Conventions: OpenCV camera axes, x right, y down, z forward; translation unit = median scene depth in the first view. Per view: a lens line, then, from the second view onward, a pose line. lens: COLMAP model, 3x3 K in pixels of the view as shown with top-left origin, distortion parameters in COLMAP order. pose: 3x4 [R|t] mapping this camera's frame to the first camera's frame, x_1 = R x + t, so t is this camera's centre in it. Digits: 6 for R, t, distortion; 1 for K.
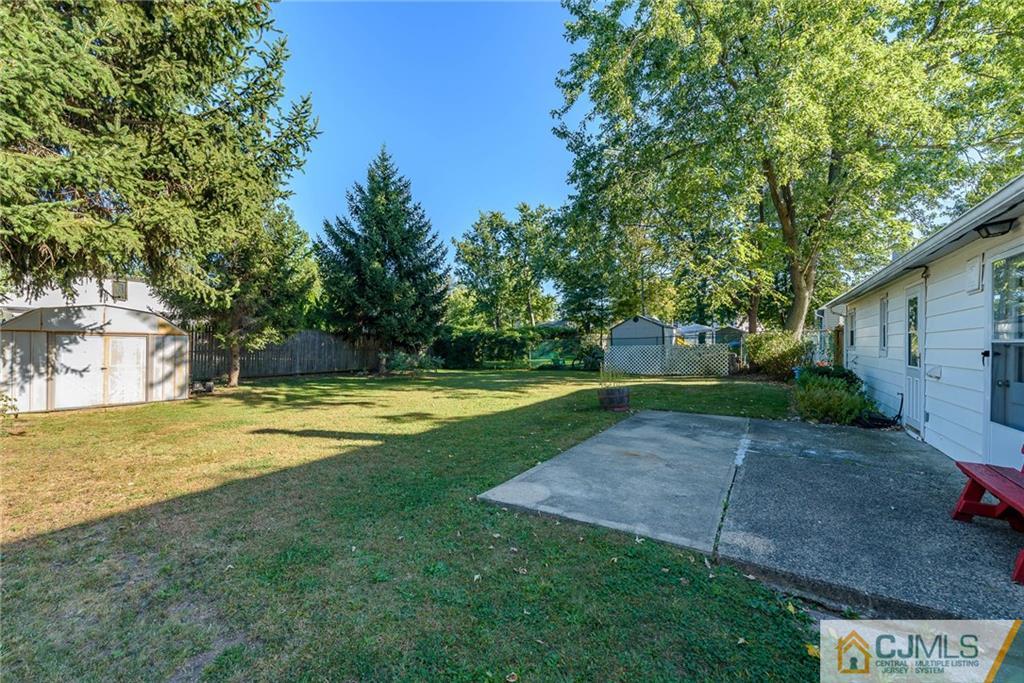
lens RADIAL K [[440.8, 0, 513.3], [0, 440.8, 341.5], [0, 0, 1]] dist [-0.004249, -0.000568]
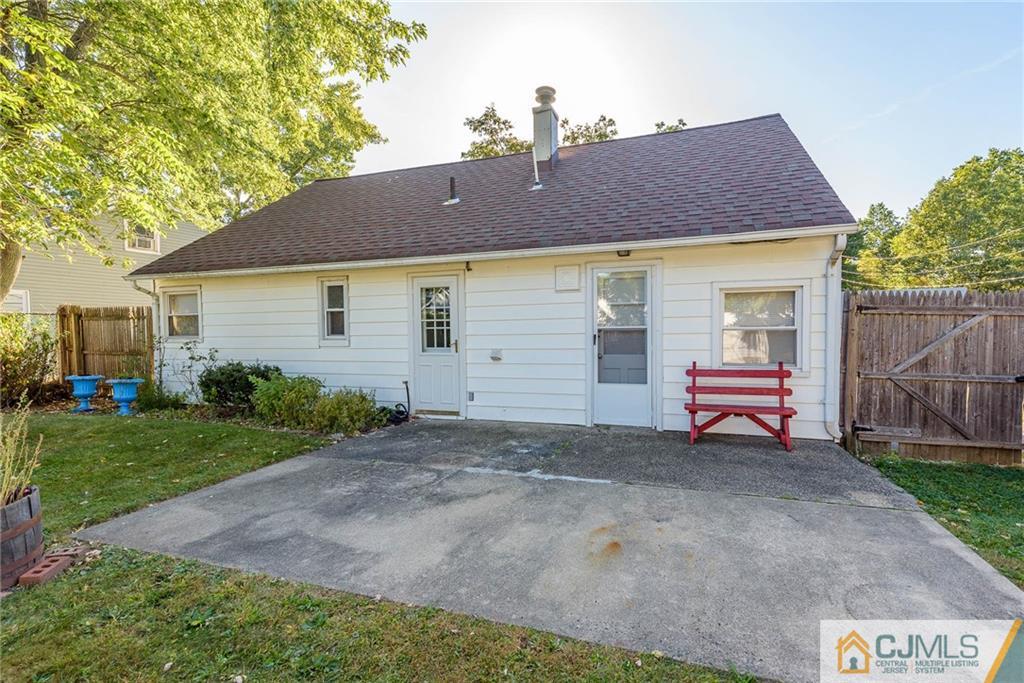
lens RADIAL K [[440.8, 0, 513.3], [0, 440.8, 343.1], [0, 0, 1]] dist [-0.004249, -0.000568]
pose [[-0.251862, -0.028618, 0.967340, -0.252262], [0.009398, 0.999443, 0.032014, -0.000605], [-0.967717, 0.017154, -0.251453, 1.639186]]
